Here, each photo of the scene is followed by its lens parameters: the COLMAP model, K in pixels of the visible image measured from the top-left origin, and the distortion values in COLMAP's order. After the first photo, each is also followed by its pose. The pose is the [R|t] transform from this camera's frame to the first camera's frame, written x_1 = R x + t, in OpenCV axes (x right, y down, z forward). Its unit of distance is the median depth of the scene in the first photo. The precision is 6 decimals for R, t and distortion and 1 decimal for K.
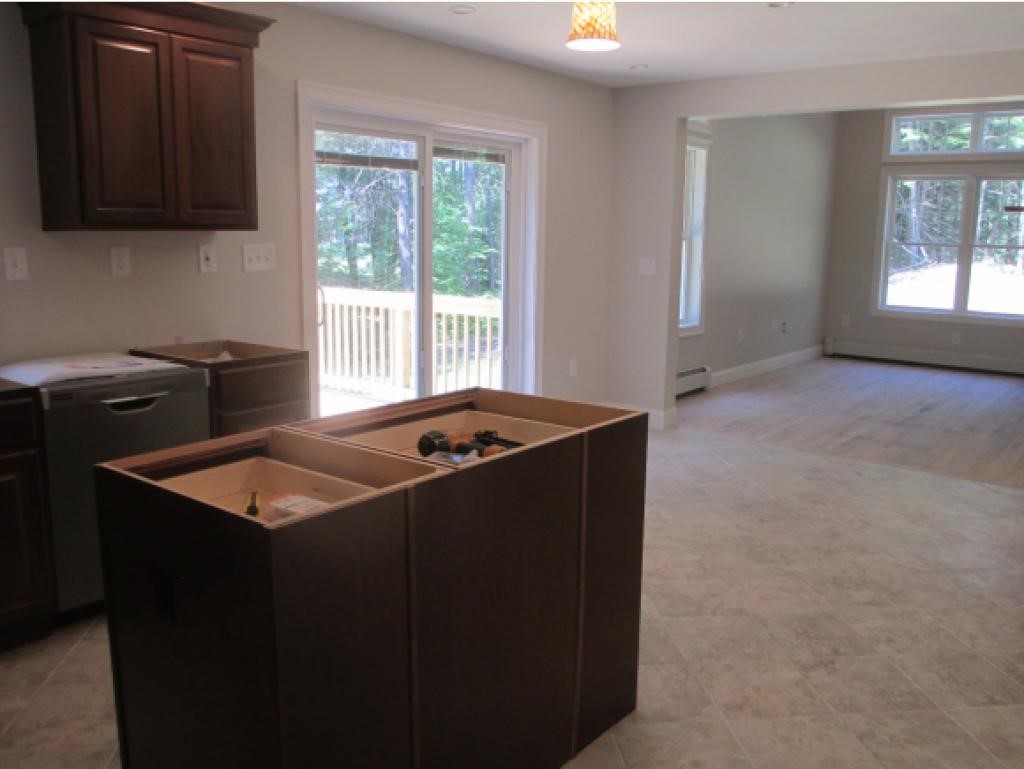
lens RADIAL K [[865.2, 0, 512.0], [0, 865.2, 384.5], [0, 0, 1]] dist [-0.054703, 0.016555]
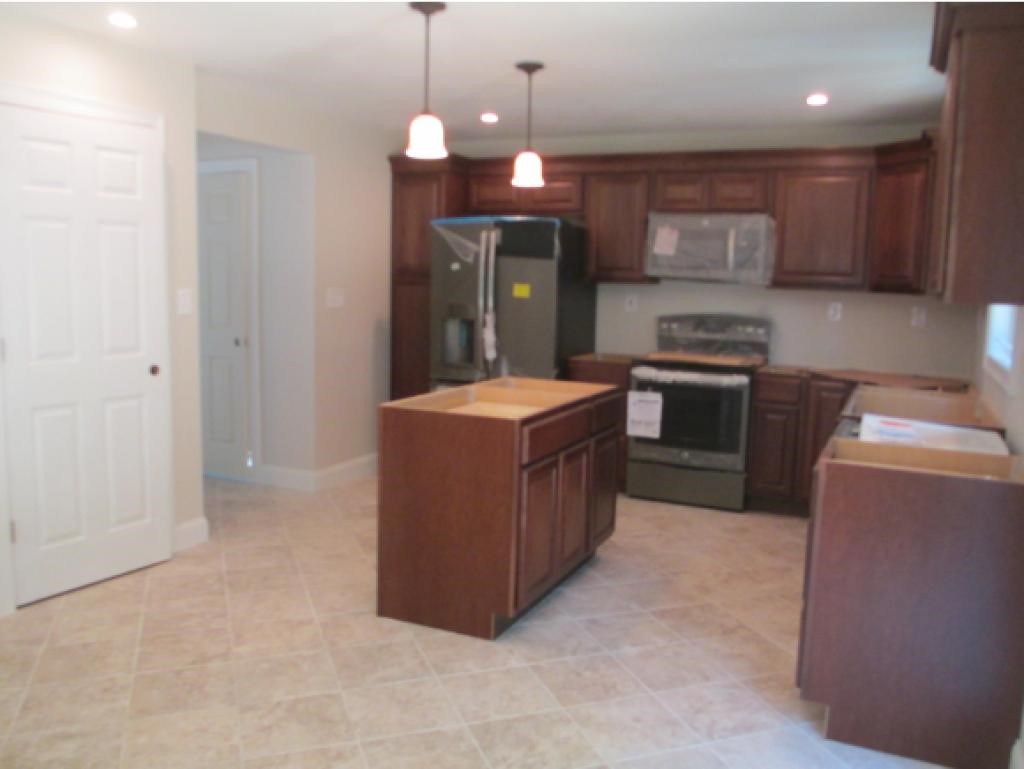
lens RADIAL K [[876.9, 0, 512.0], [0, 876.9, 384.5], [0, 0, 1]] dist [-0.054266, 0.040225]
pose [[-0.971928, -0.006955, -0.235178, 0.223784], [-0.078628, 0.951695, 0.296806, -0.354859], [0.221753, 0.306965, -0.925526, 1.875415]]
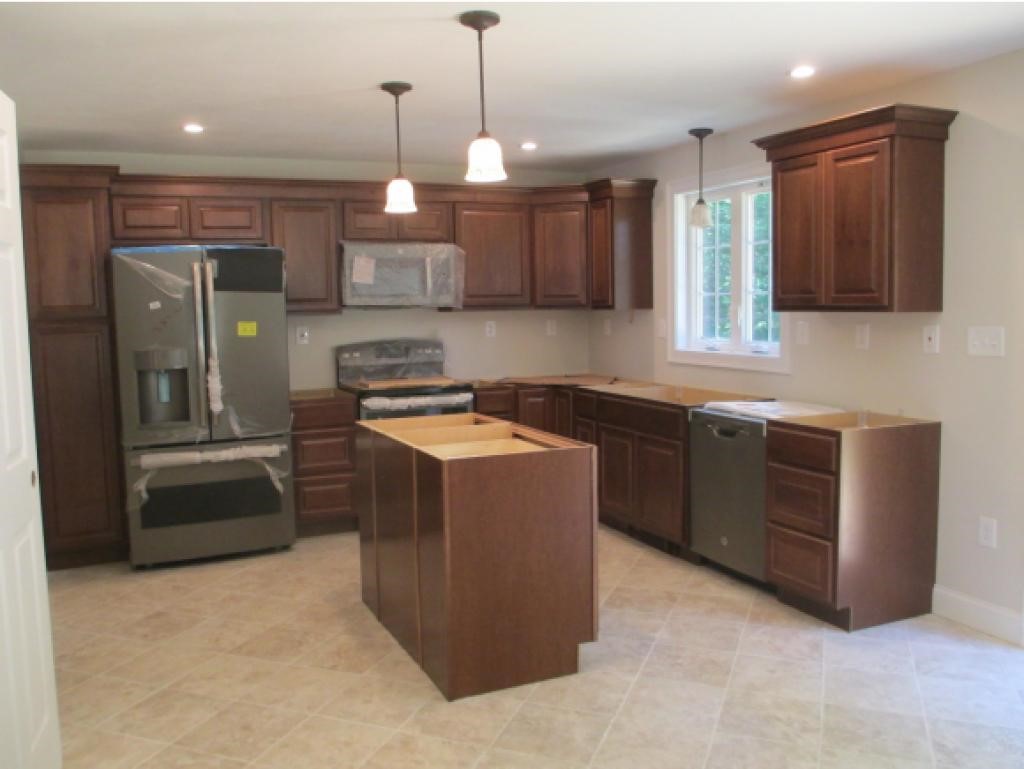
lens RADIAL K [[876.9, 0, 512.0], [0, 876.9, 384.5], [0, 0, 1]] dist [-0.054266, 0.040225]
pose [[-0.460156, 0.083914, -0.883864, 0.971346], [-0.145936, 0.974834, 0.168528, -0.241017], [0.875762, 0.206537, -0.436330, 1.270238]]
